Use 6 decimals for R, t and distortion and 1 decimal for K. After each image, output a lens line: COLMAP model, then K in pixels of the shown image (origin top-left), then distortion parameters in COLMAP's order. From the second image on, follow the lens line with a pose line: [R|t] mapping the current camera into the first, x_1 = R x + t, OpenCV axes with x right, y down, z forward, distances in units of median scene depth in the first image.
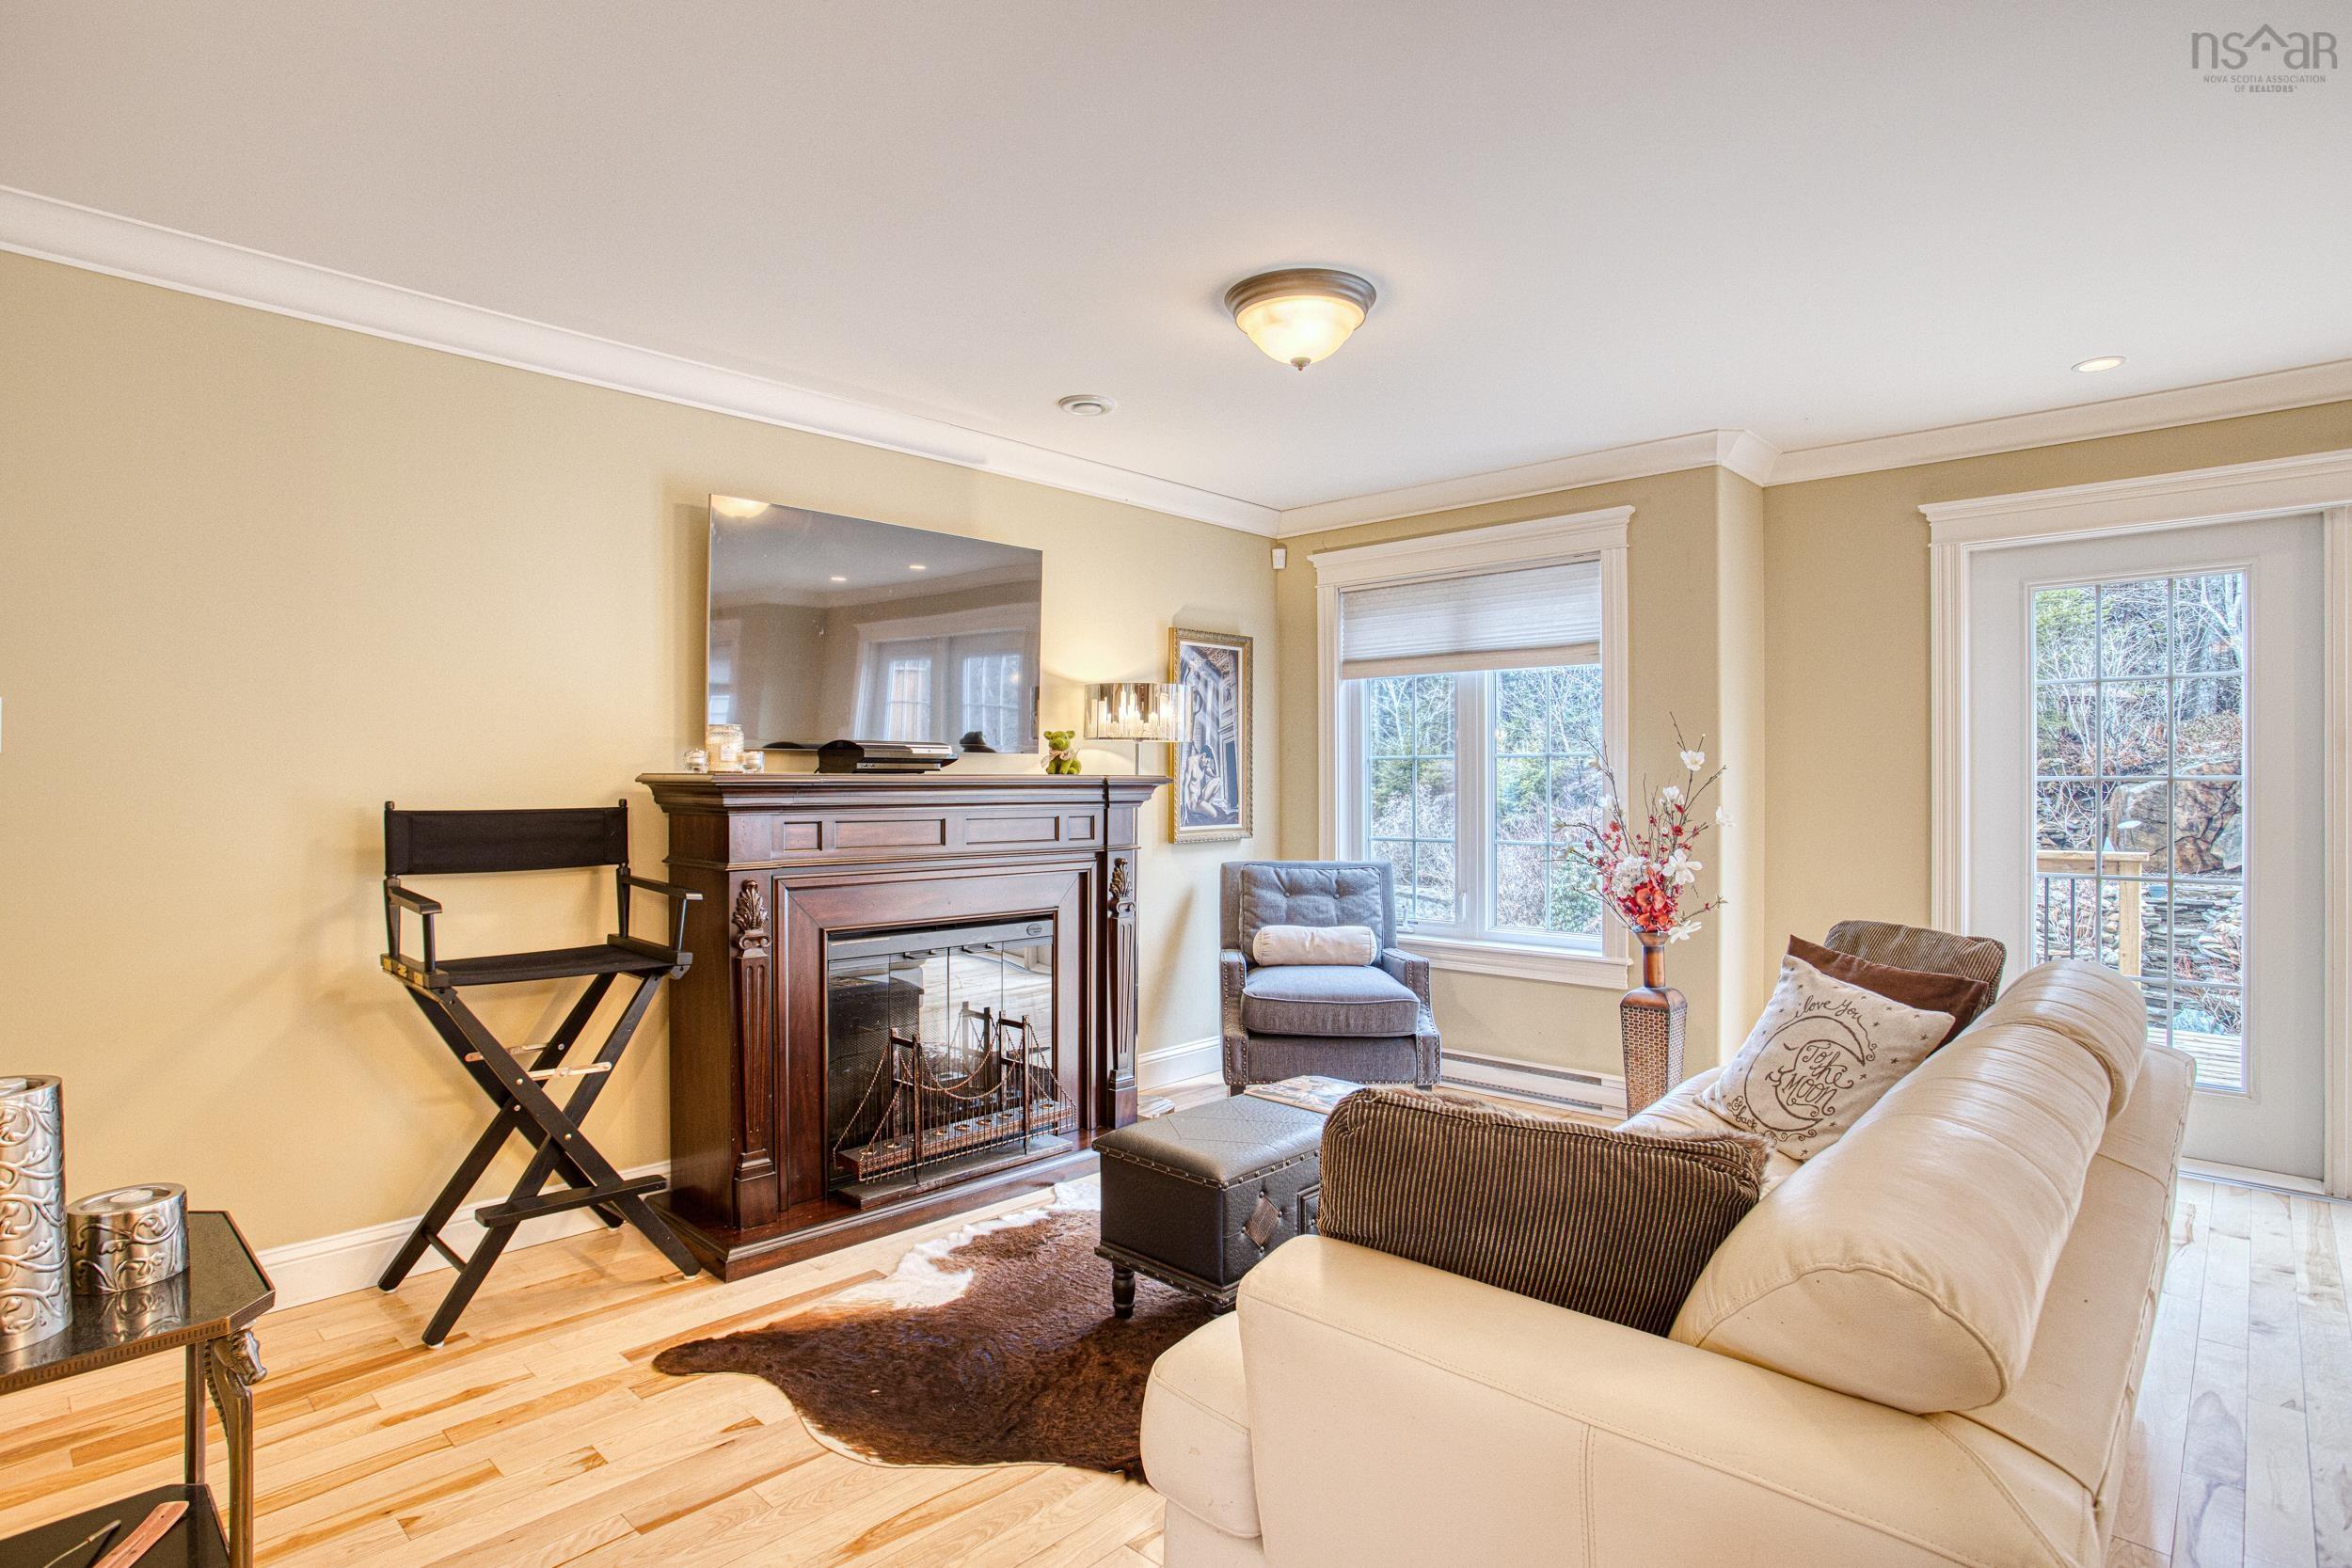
lens RADIAL K [[1193.0, 0, 1186.5], [0, 1193.0, 775.3], [0, 0, 1]] dist [-0.036409, 0.012154]
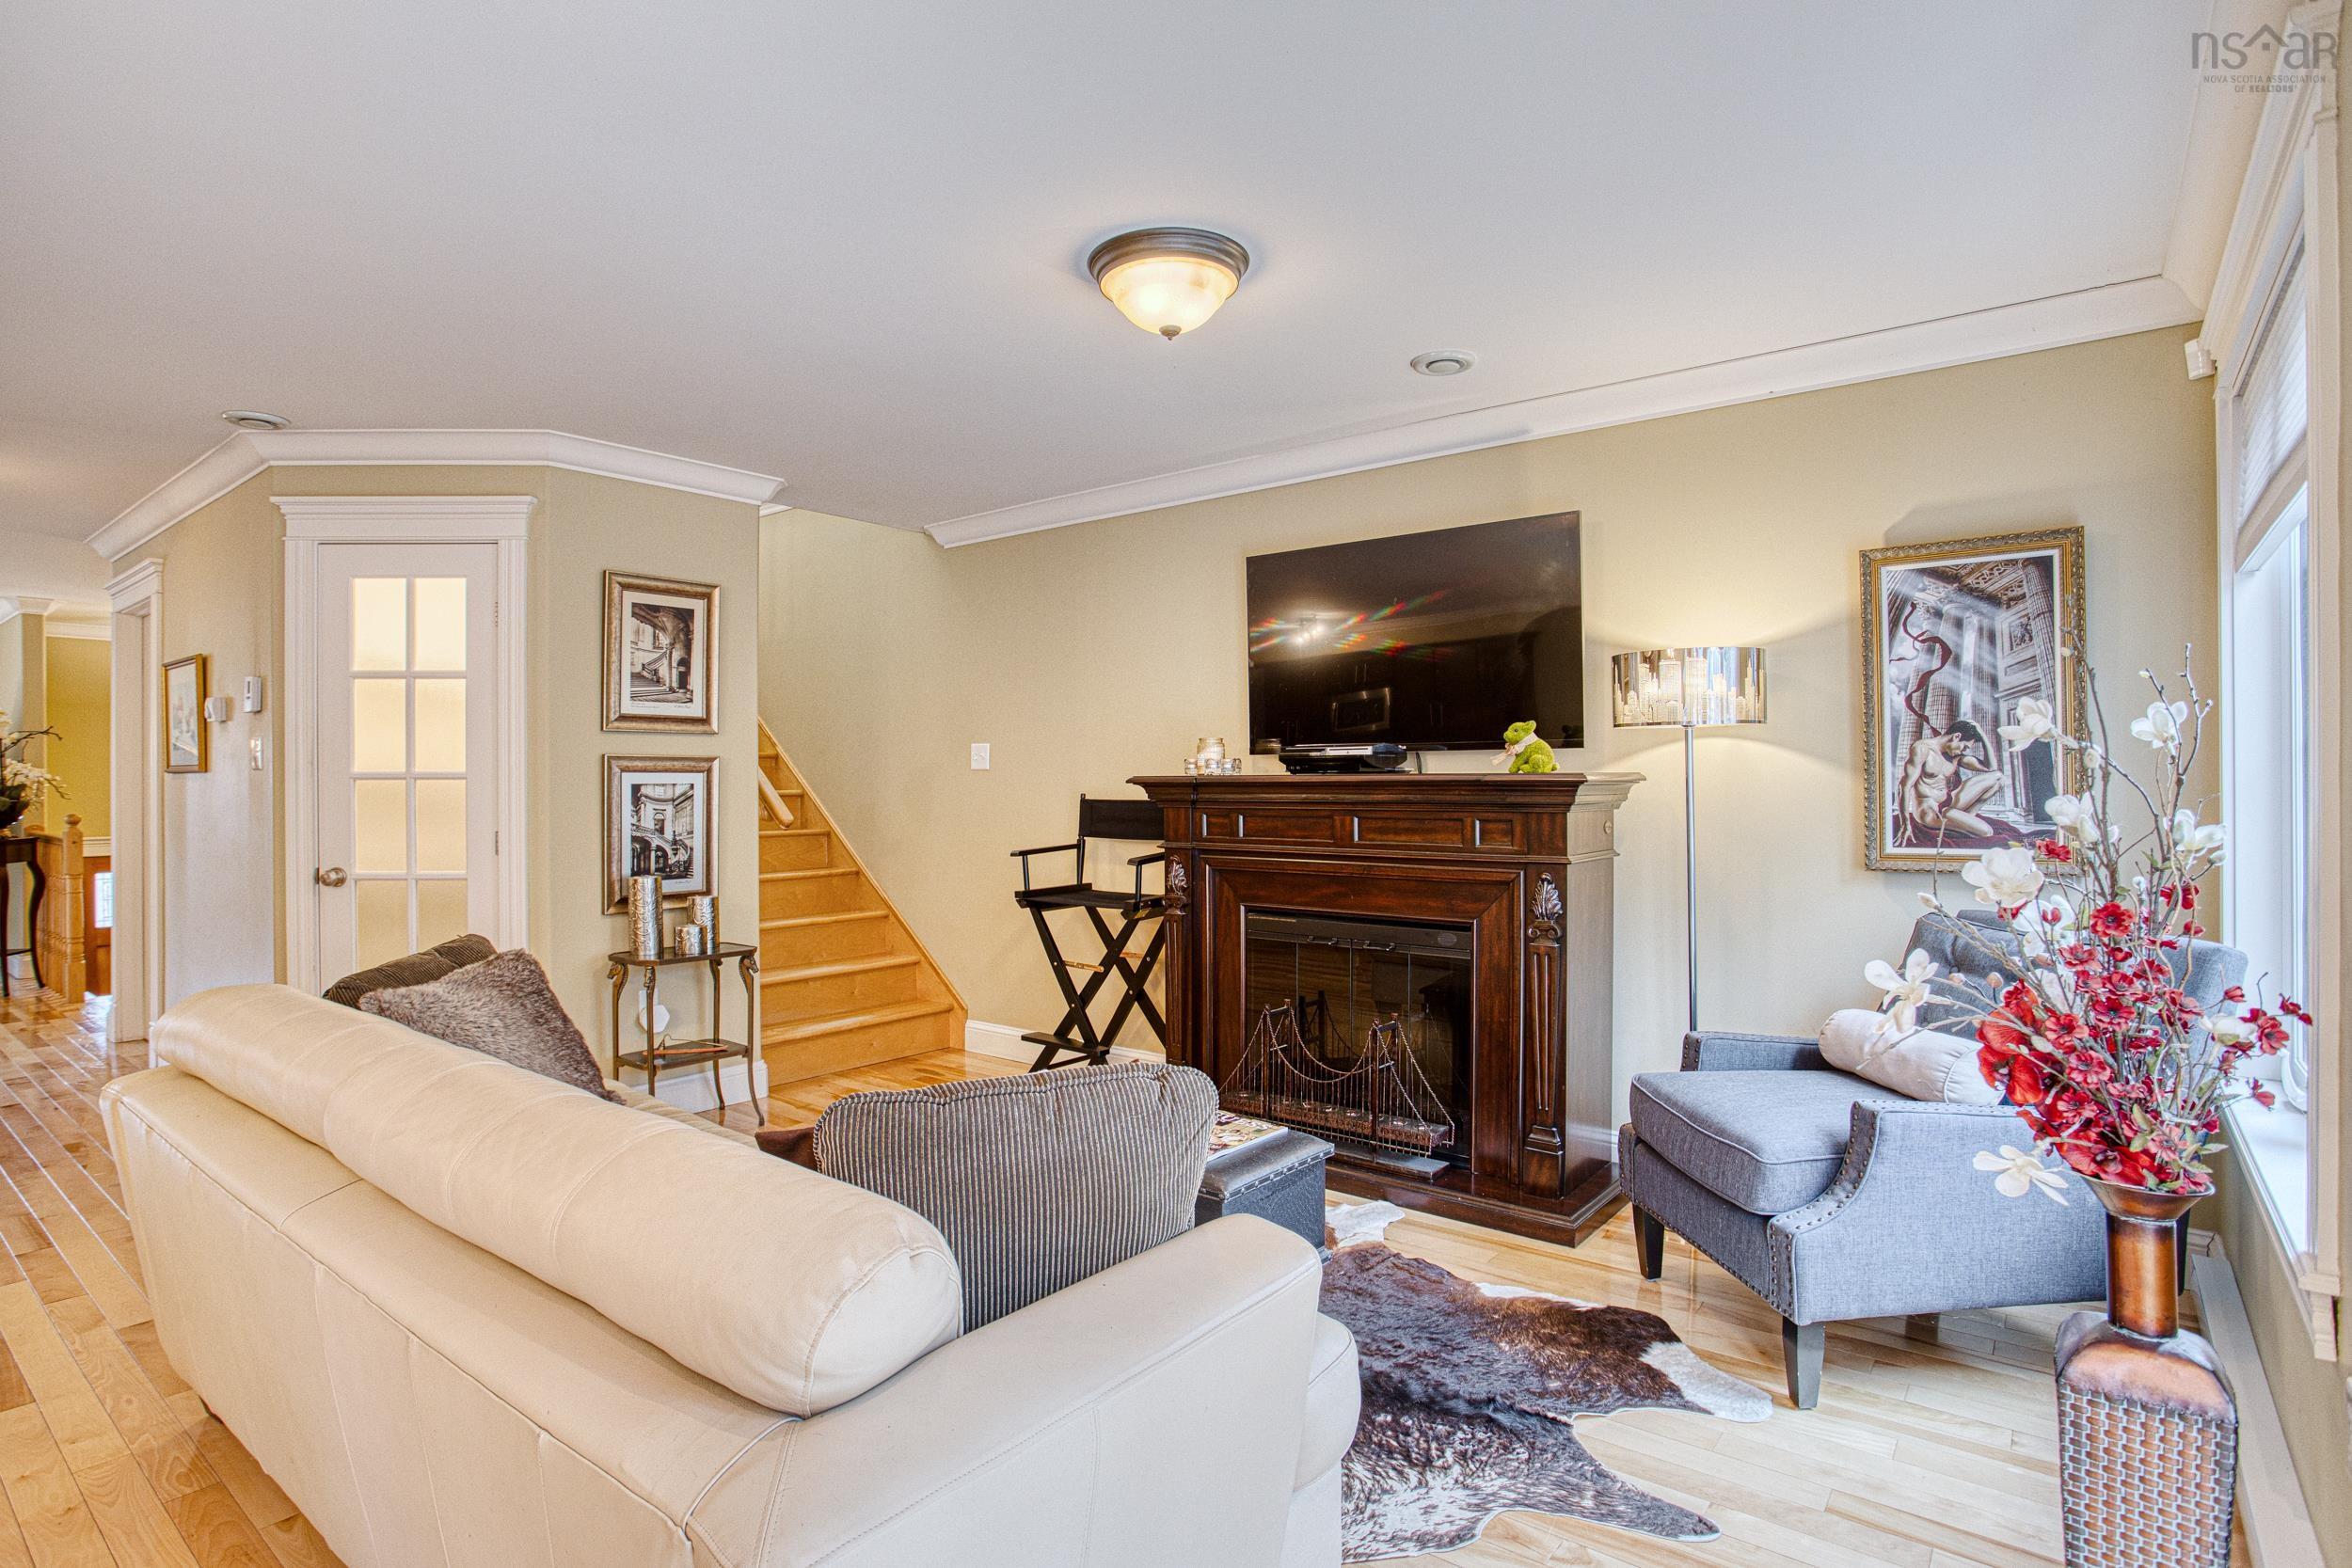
lens RADIAL K [[1193.0, 0, 1147.8], [0, 1193.0, 770.4], [0, 0, 1]] dist [-0.036409, 0.012154]
pose [[0.067410, -0.010234, -0.997673, 0.716401], [0.010216, 0.999902, -0.009566, 0.002606], [0.997673, -0.009547, 0.067508, 0.637730]]
